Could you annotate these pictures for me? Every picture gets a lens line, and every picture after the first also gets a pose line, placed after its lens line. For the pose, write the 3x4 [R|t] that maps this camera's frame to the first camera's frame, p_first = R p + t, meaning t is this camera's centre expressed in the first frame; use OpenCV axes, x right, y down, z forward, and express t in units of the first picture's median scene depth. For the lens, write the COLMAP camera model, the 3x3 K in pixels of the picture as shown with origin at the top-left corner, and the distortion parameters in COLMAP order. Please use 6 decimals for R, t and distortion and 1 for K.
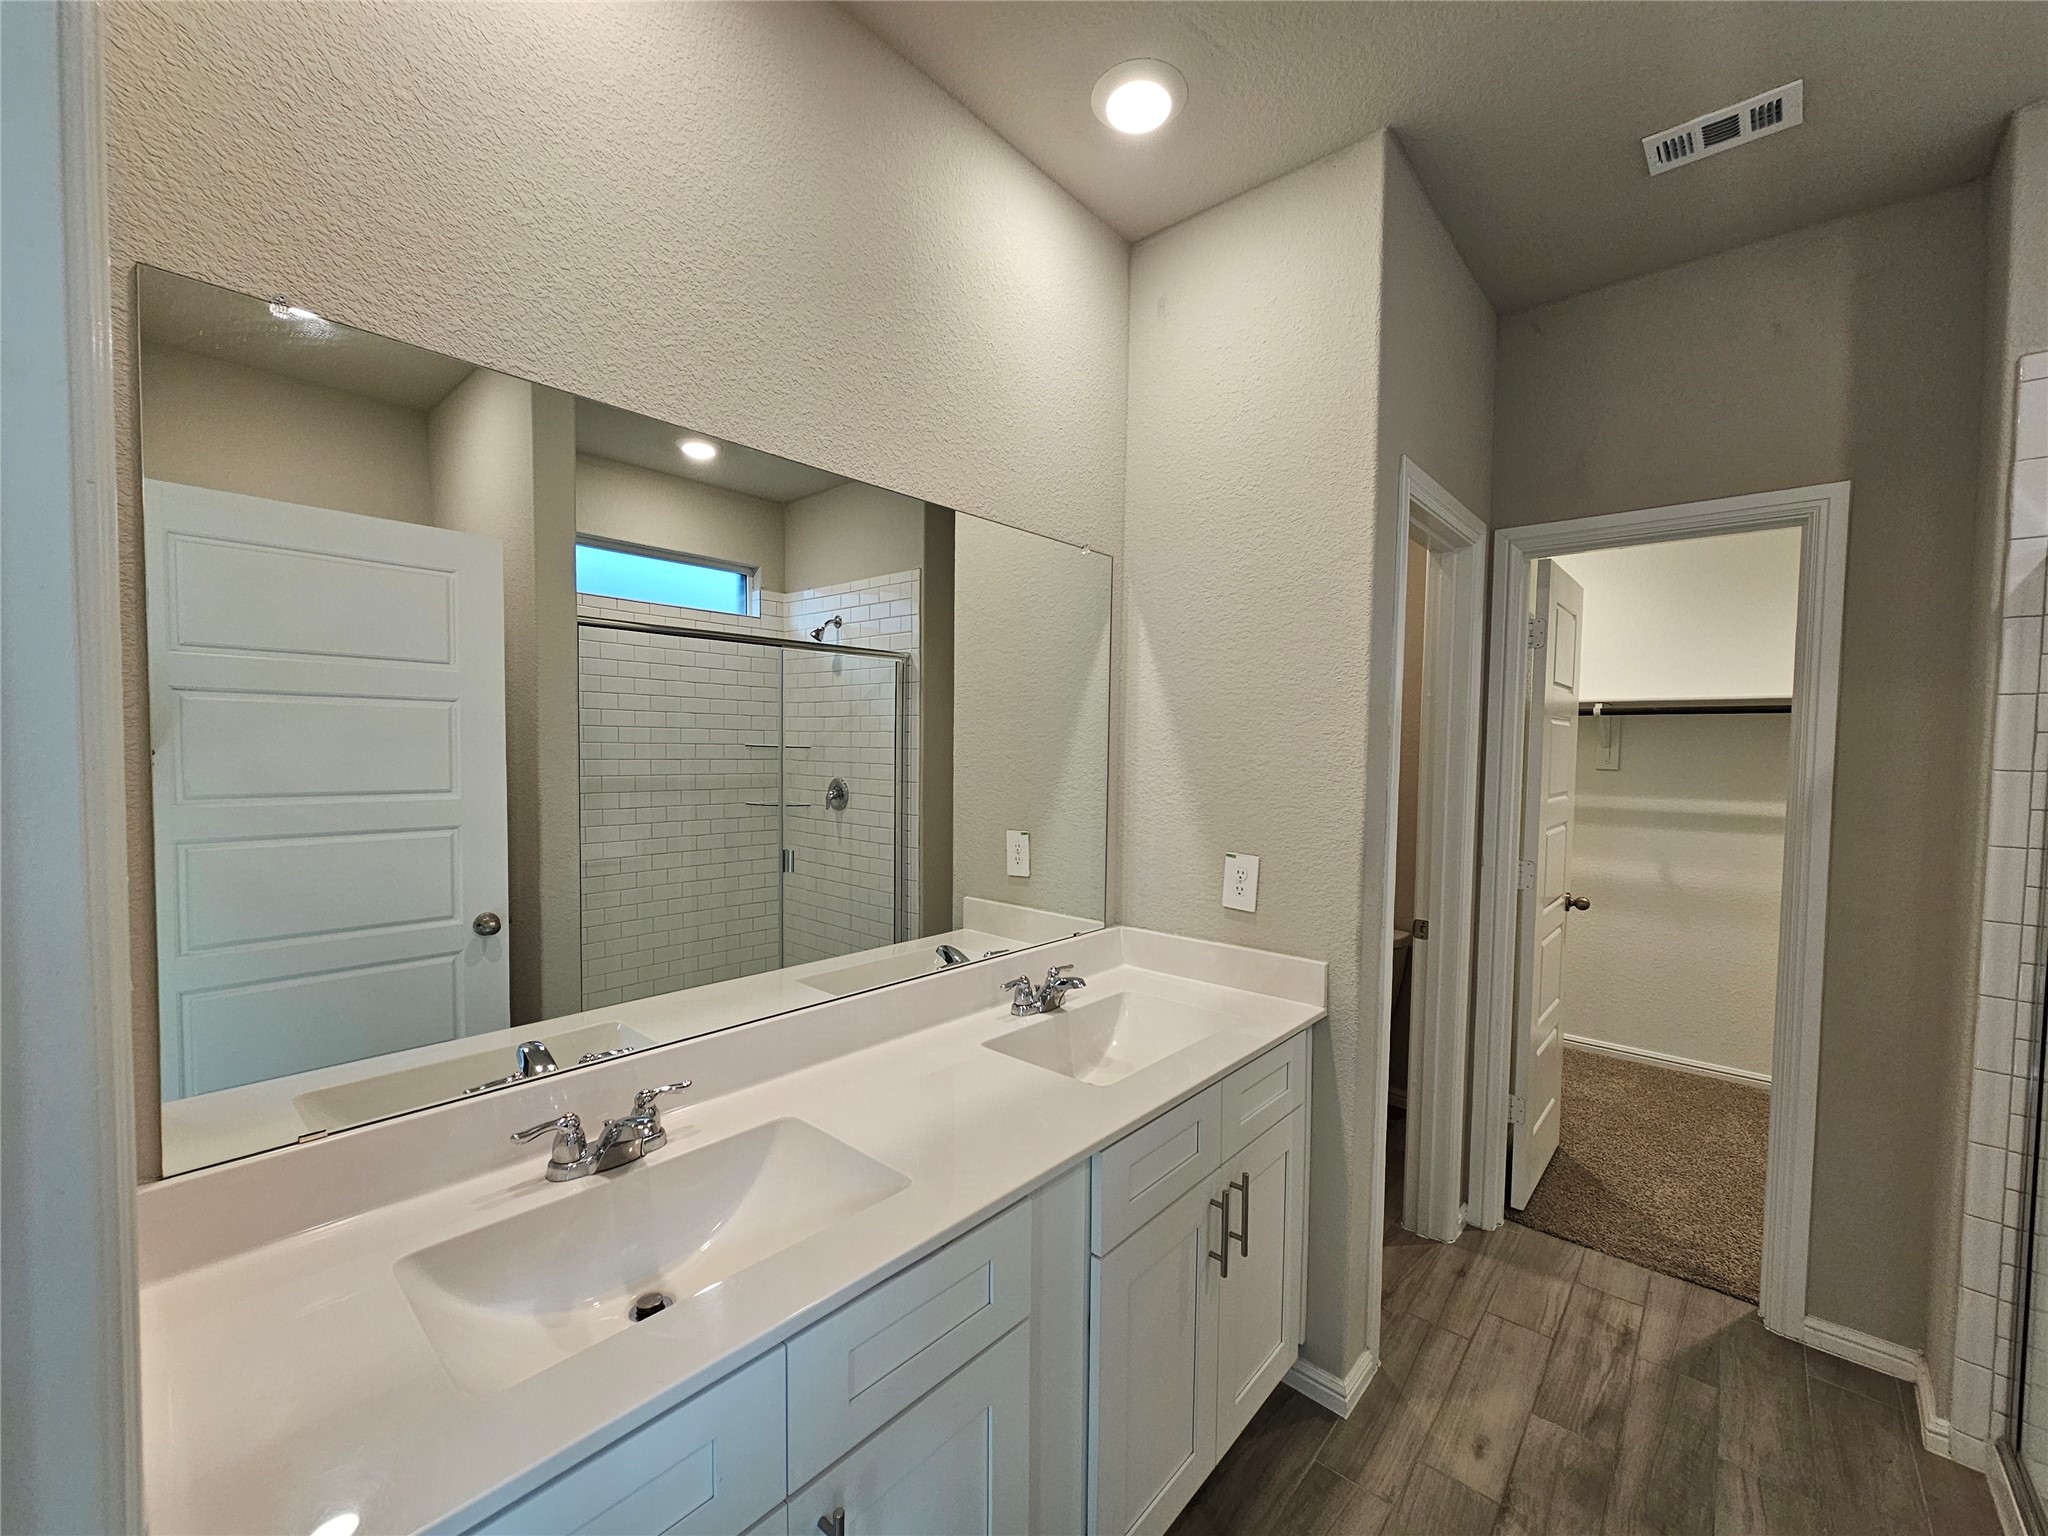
lens RADIAL K [[836.6, 0, 1019.3], [0, 836.6, 781.3], [0, 0, 1]] dist [0.001572, 0.000339]
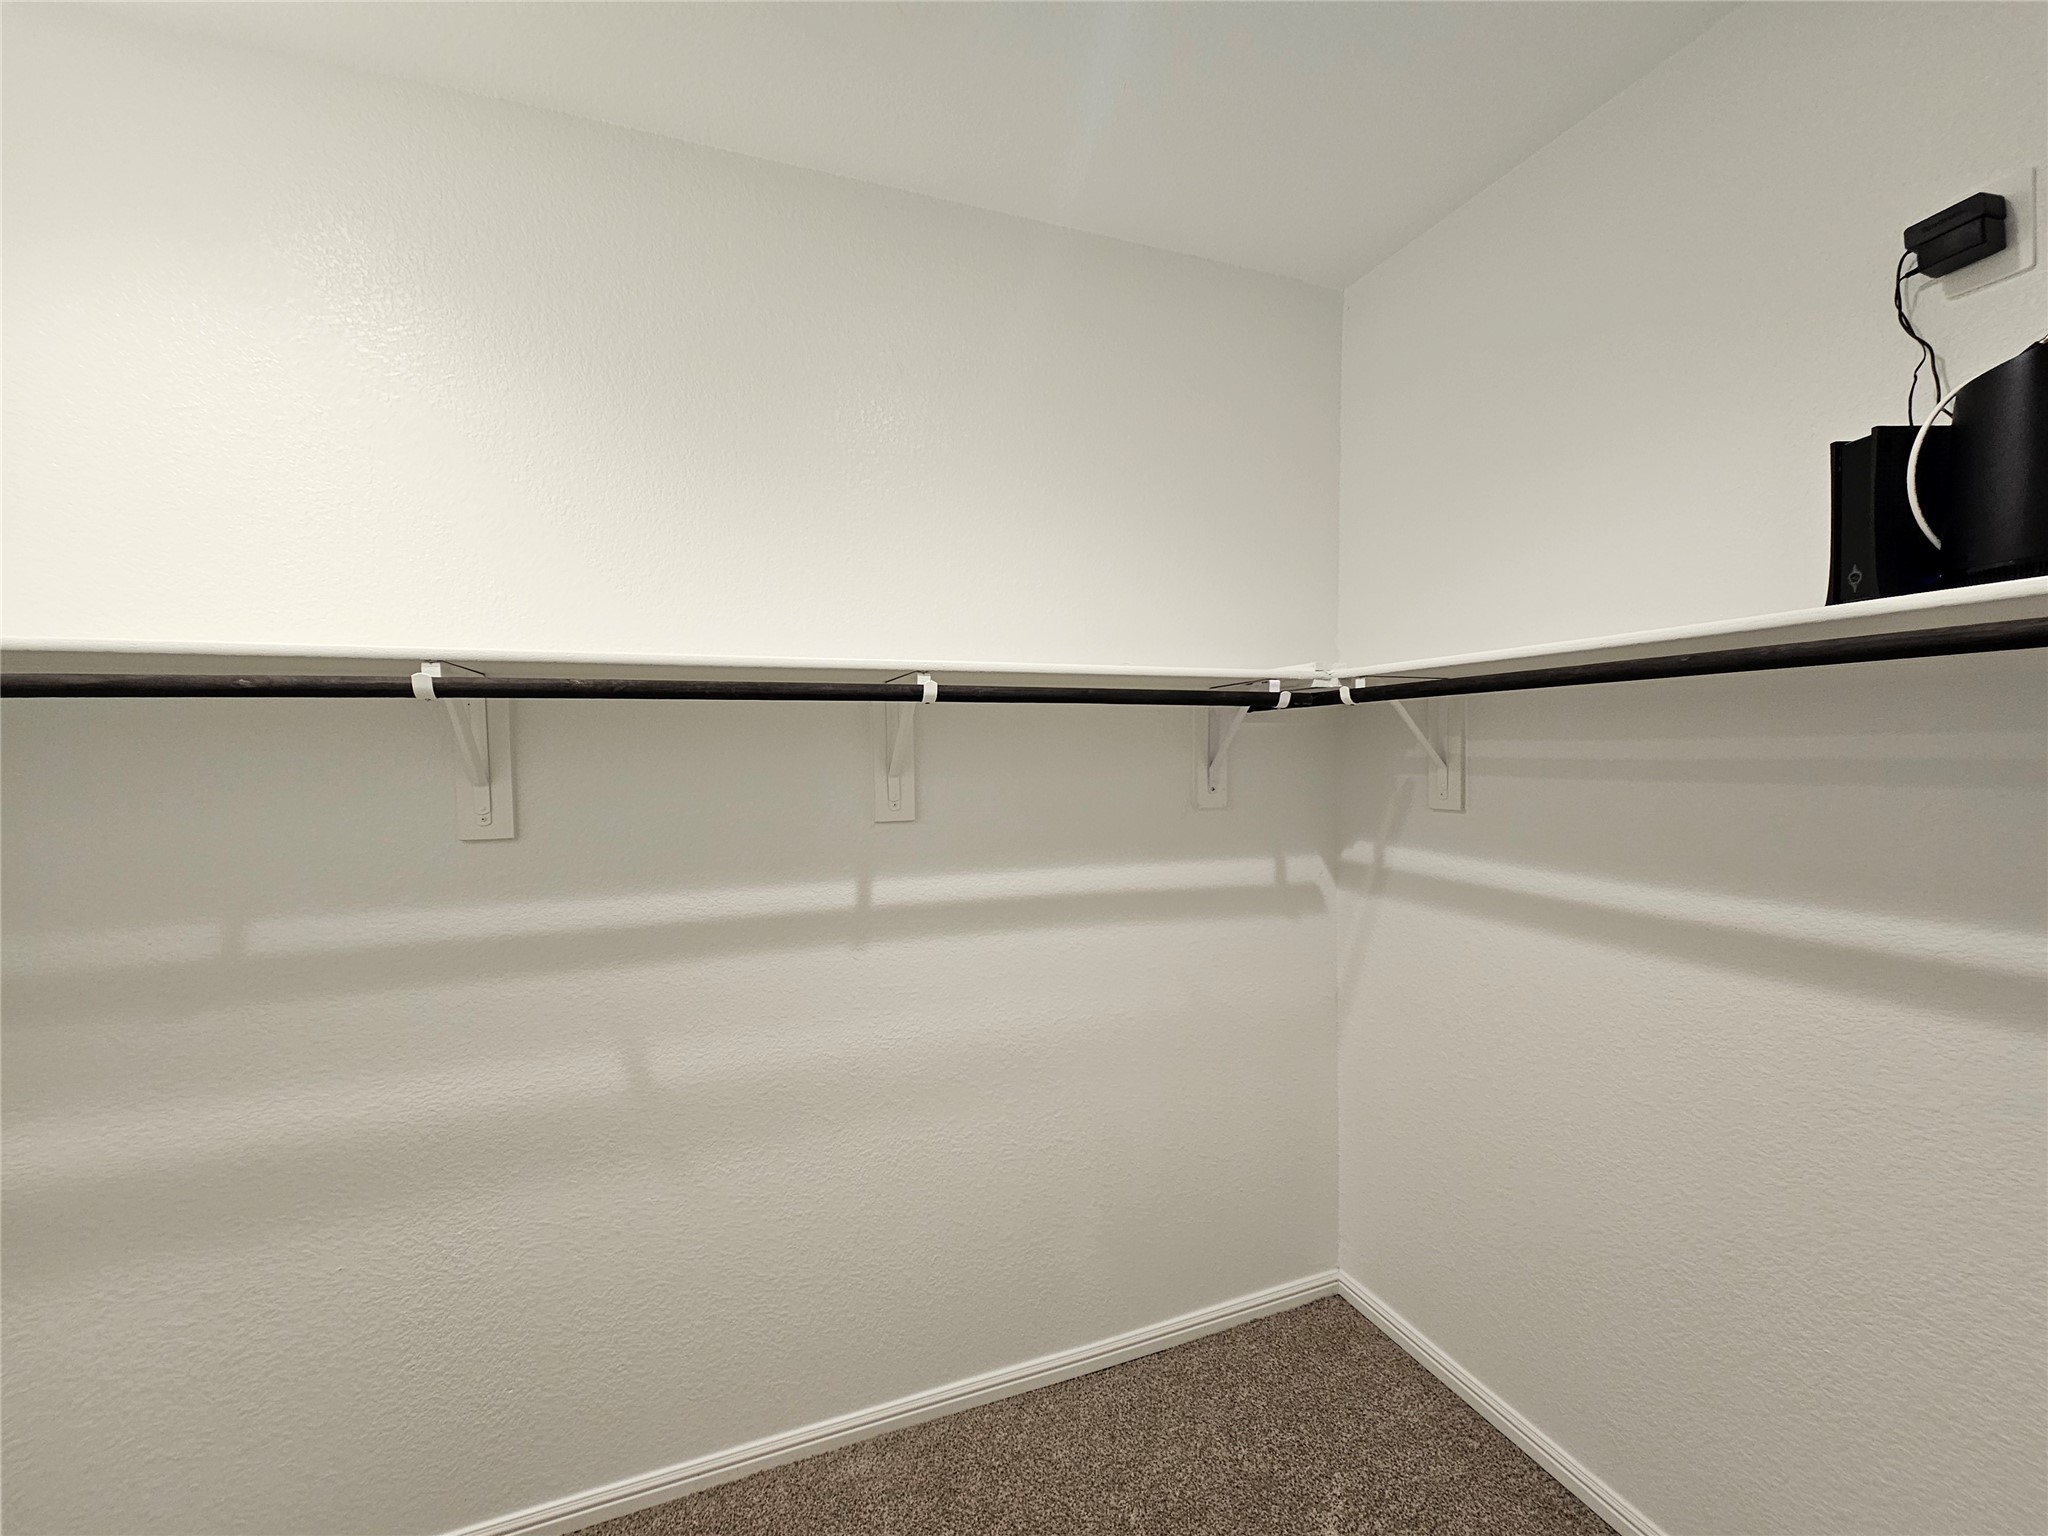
lens RADIAL K [[836.6, 0, 1019.3], [0, 836.6, 781.3], [0, 0, 1]] dist [0.001572, 0.000339]
pose [[0.461387, -0.055990, 0.885430, 0.974908], [0.058434, 0.997757, 0.032644, -0.082610], [-0.885272, 0.036678, 0.463624, 1.236312]]
